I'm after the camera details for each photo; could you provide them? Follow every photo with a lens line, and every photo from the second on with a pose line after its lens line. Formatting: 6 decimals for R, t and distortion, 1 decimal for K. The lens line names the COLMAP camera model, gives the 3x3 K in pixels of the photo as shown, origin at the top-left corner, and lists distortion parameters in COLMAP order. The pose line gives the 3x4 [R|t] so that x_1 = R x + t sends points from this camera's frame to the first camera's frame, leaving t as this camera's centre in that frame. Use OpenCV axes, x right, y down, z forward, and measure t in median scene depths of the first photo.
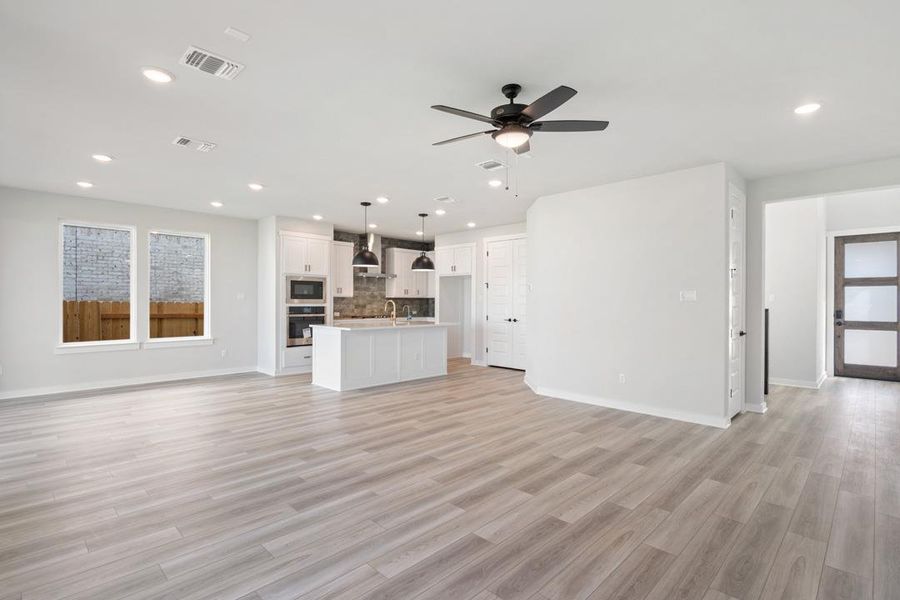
lens RADIAL K [[431.8, 0, 456.7], [0, 431.8, 299.5], [0, 0, 1]] dist [0.001383, -0.001140]
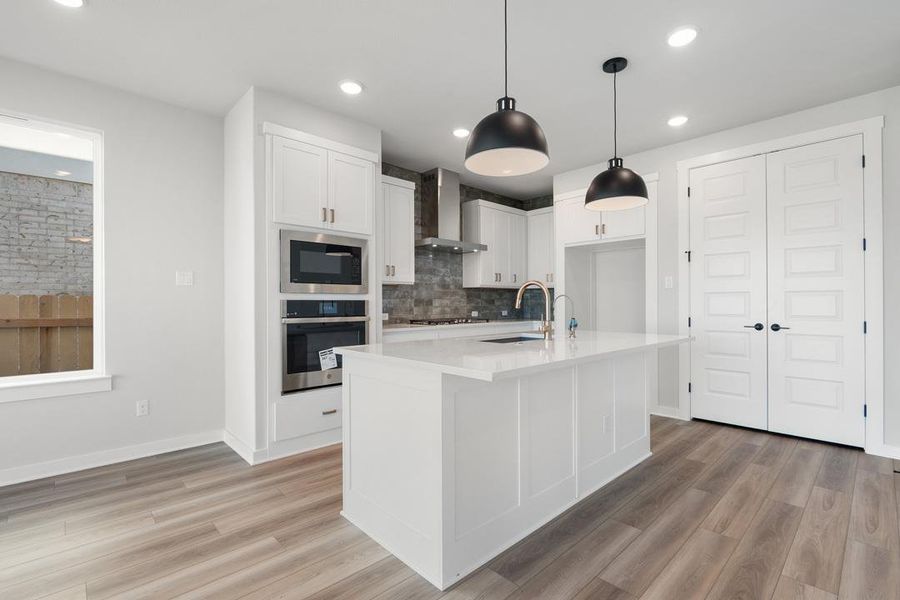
lens RADIAL K [[412.7, 0, 452.3], [0, 412.7, 299.3], [0, 0, 1]] dist [0.002963, -0.004160]
pose [[0.998694, -0.009848, -0.050129, -0.200426], [0.009571, 0.999938, -0.005767, 0.019334], [0.050183, 0.005280, 0.998726, 0.590503]]
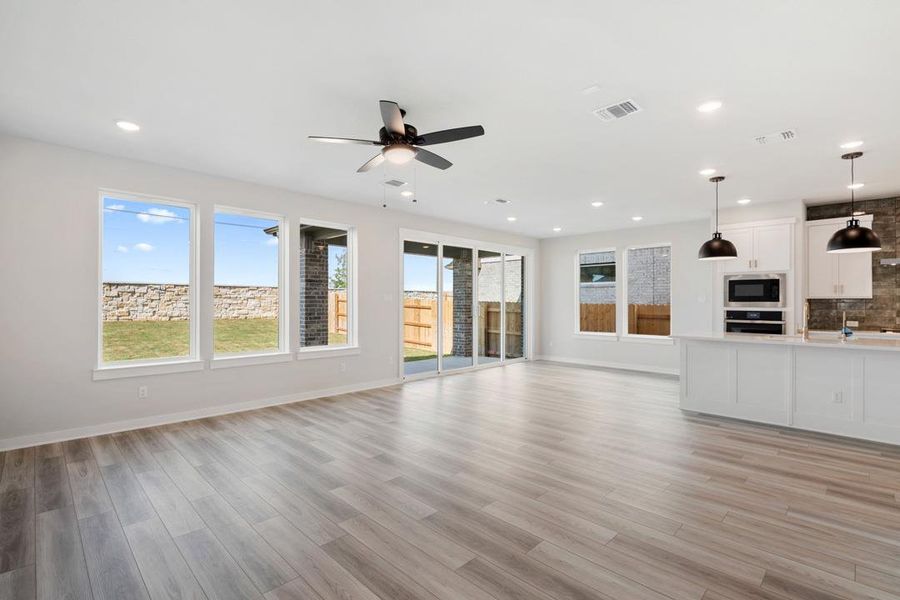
lens RADIAL K [[425.3, 0, 453.6], [0, 425.3, 299.4], [0, 0, 1]] dist [-0.001538, -0.003363]
pose [[-0.014732, -0.012256, -0.999816, 0.479033], [0.000996, 0.999924, -0.012272, 0.003793], [0.999891, -0.001177, -0.014719, 0.455869]]
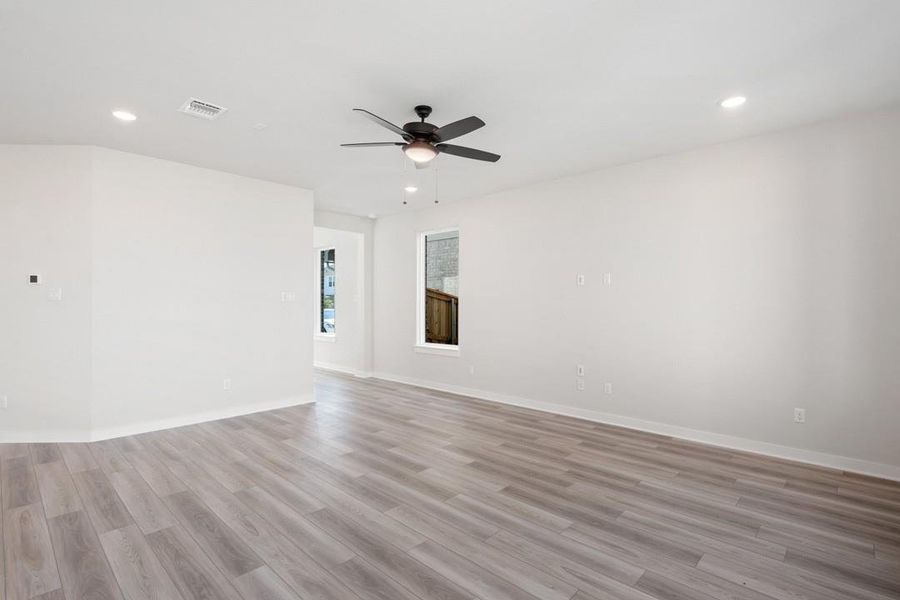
lens RADIAL K [[425.3, 0, 452.2], [0, 425.3, 295.7], [0, 0, 1]] dist [-0.001538, -0.003363]
pose [[-0.011627, 0.010806, 0.999874, -0.376433], [-0.006081, 0.999922, -0.010877, -0.000449], [-0.999914, -0.006207, -0.011560, 0.368200]]
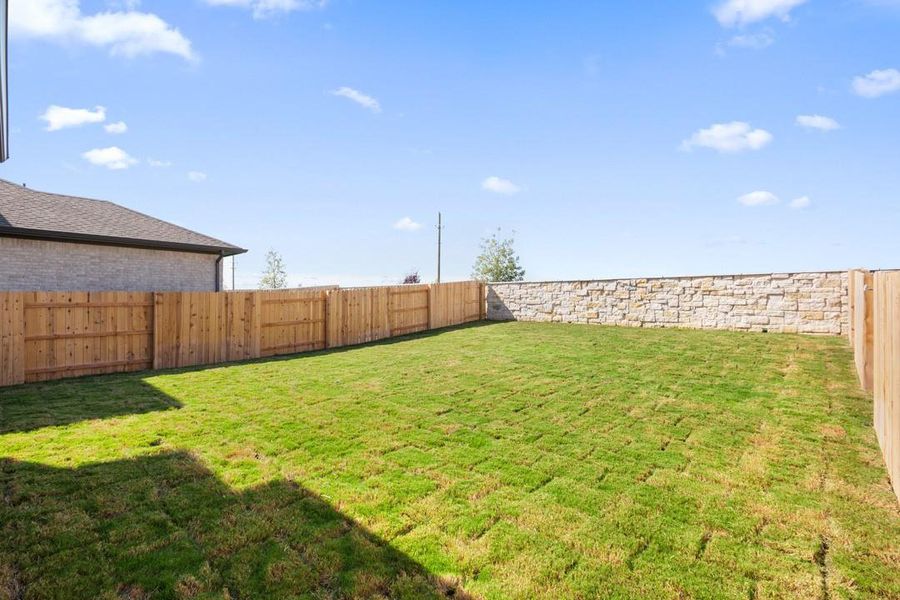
lens RADIAL K [[412.7, 0, 448.6], [0, 412.7, 299.7], [0, 0, 1]] dist [0.002963, -0.004160]
pose [[-0.999933, -0.010026, -0.005781, -1.149461], [-0.009960, 0.999886, -0.011352, 0.006588], [0.005894, -0.011293, -0.999919, 0.539480]]
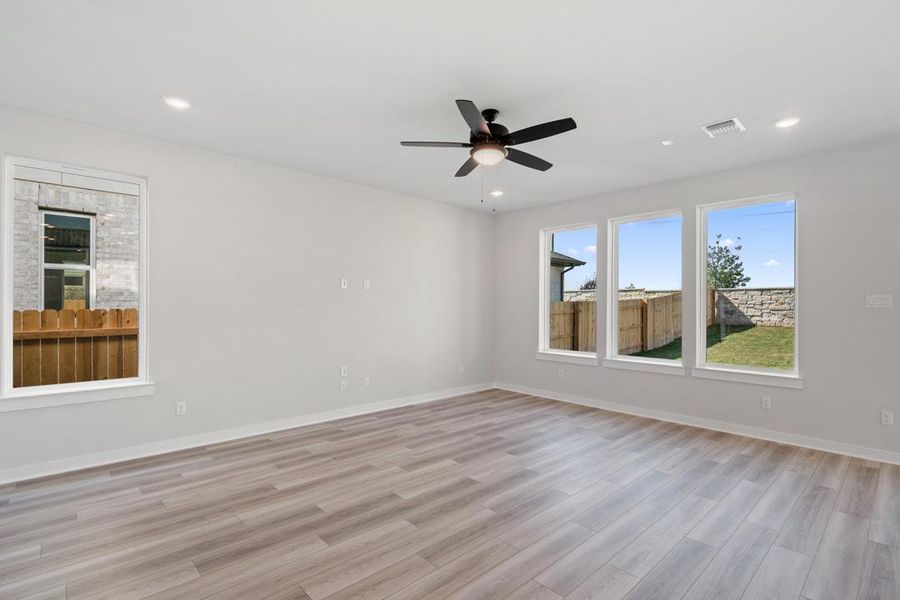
lens RADIAL K [[425.3, 0, 444.0], [0, 425.3, 308.1], [0, 0, 1]] dist [-0.001538, -0.003363]
pose [[-0.997569, -0.010627, 0.068877, 0.064676], [-0.010379, 0.999938, 0.003958, 0.001372], [-0.068915, 0.003233, -0.997617, 0.815886]]
